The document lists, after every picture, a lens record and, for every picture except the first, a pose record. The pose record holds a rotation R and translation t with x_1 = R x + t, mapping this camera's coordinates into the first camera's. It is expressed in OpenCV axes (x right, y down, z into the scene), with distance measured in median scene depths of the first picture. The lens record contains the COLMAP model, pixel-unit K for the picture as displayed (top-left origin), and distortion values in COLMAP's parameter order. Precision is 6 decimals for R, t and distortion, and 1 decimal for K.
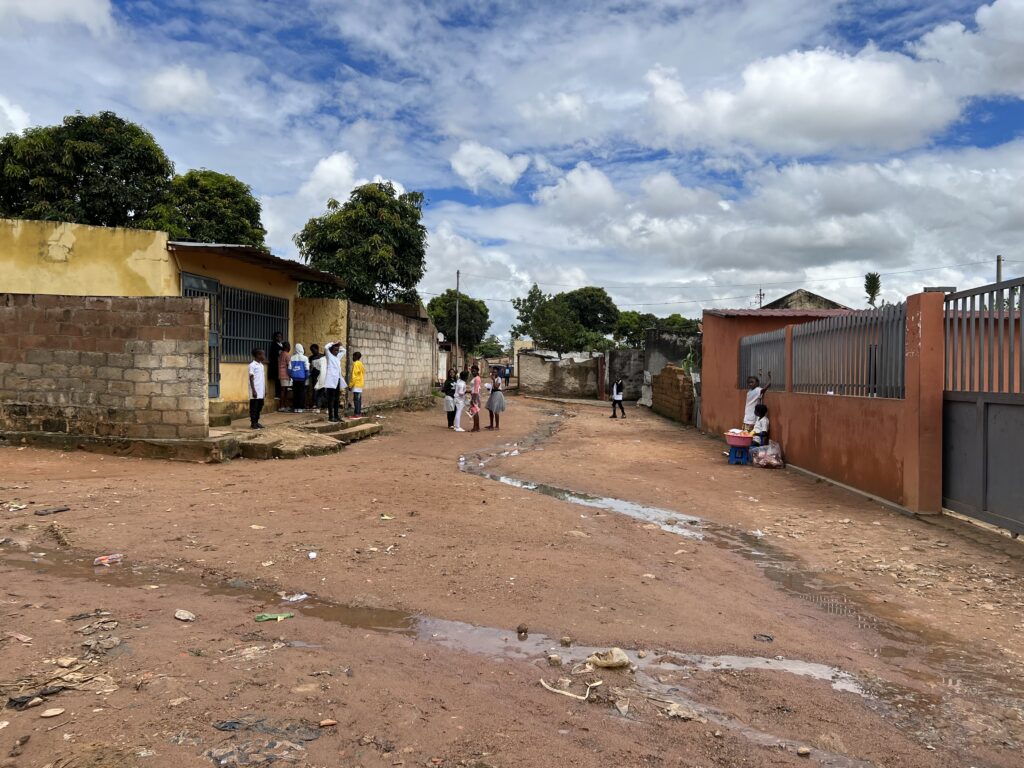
lens RADIAL K [[773.4, 0, 512.0], [0, 773.4, 384.0], [0, 0, 1]] dist [-0.000263, -0.000140]
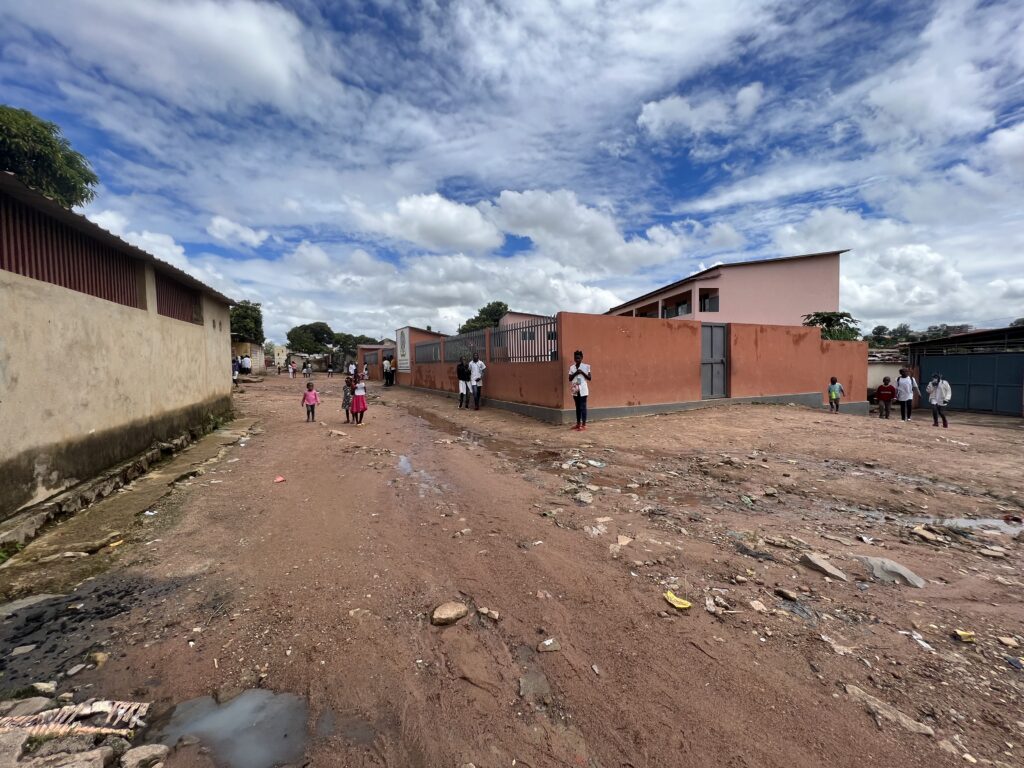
lens RADIAL K [[410.0, 0, 512.0], [0, 410.0, 384.0], [0, 0, 1]] dist [0.000218, 0.000009]
pose [[0.857243, -0.047682, 0.512699, -0.031641], [0.026804, 0.998486, 0.048044, 0.004365], [-0.514214, -0.027443, 0.857223, -0.248646]]
